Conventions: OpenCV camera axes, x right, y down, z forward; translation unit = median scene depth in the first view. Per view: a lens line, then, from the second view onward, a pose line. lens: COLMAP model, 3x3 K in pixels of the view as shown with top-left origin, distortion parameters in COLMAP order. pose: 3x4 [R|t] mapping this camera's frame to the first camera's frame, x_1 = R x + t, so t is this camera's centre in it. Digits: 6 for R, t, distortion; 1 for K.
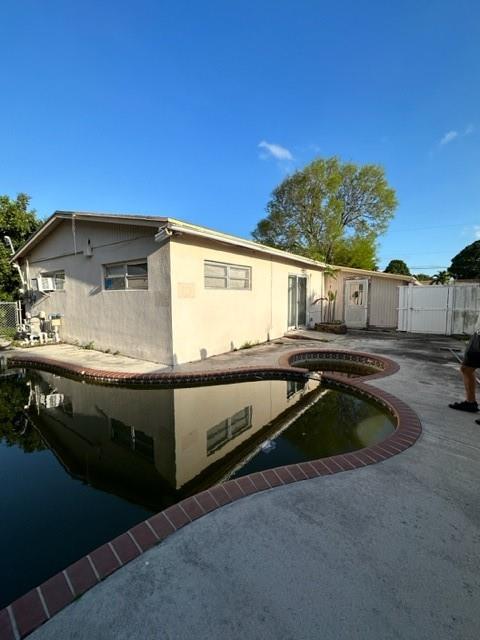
lens RADIAL K [[273.0, 0, 240.0], [0, 273.0, 320.0], [0, 0, 1]] dist [-0.000701, 0.000520]
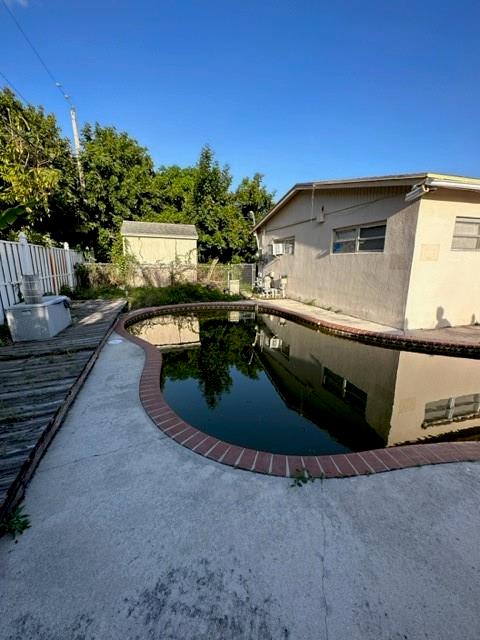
lens RADIAL K [[273.0, 0, 240.0], [0, 273.0, 320.0], [0, 0, 1]] dist [-0.000701, 0.000520]
pose [[0.795372, 0.135757, -0.590724, -0.089742], [-0.060256, 0.987477, 0.145805, 0.014934], [0.603120, -0.080374, 0.793591, -0.098943]]
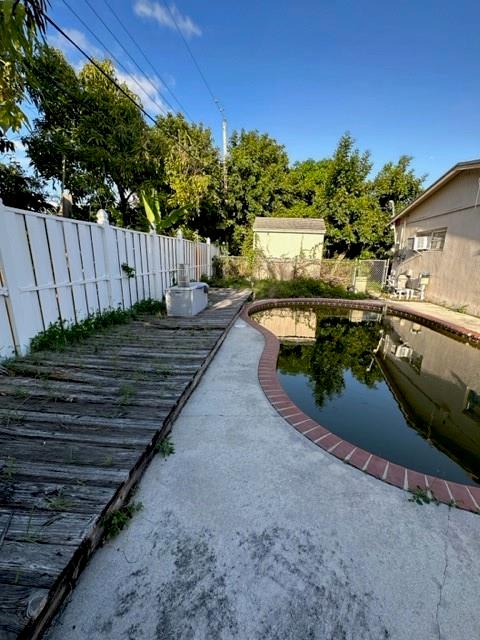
lens RADIAL K [[273.0, 0, 240.0], [0, 273.0, 320.0], [0, 0, 1]] dist [-0.000701, 0.000520]
pose [[0.467471, 0.219159, -0.856411, -0.084642], [-0.098699, 0.975664, 0.195801, 0.019932], [0.878481, -0.007004, 0.477725, -0.111832]]
